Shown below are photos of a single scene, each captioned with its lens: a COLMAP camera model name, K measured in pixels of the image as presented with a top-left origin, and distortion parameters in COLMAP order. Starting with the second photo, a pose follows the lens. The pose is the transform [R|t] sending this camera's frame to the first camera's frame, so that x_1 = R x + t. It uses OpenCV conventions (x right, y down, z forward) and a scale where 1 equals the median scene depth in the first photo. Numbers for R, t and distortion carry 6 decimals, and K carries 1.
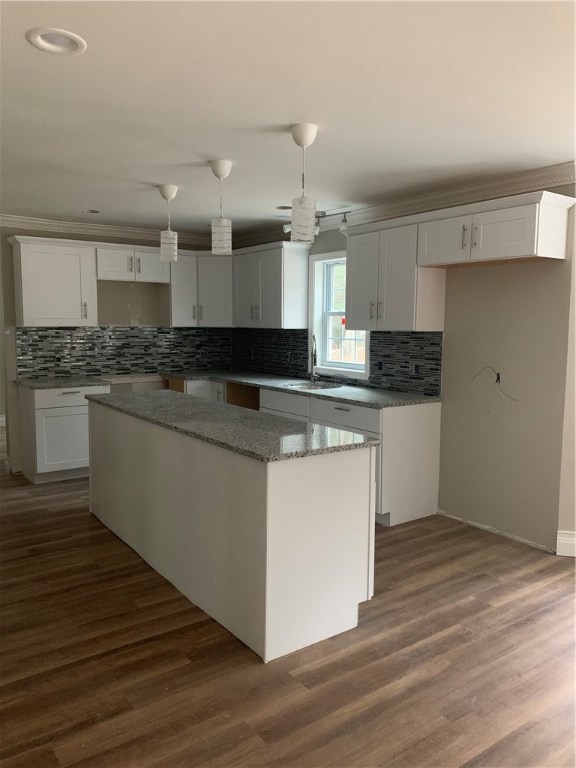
lens RADIAL K [[572.2, 0, 287.6], [0, 572.2, 380.9], [0, 0, 1]] dist [-0.009264, 0.006394]
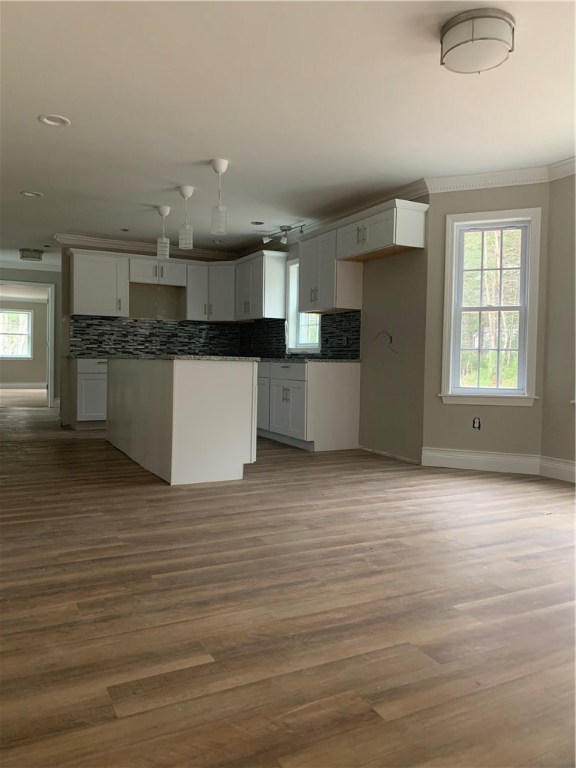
lens RADIAL K [[565.5, 0, 288.0], [0, 565.5, 384.0], [0, 0, 1]] dist [0.008178, 0.000761]
pose [[0.990500, 0.016377, -0.136535, 0.241223], [-0.024146, 0.998170, -0.055437, 0.138874], [0.135377, 0.058207, 0.989083, -0.269293]]
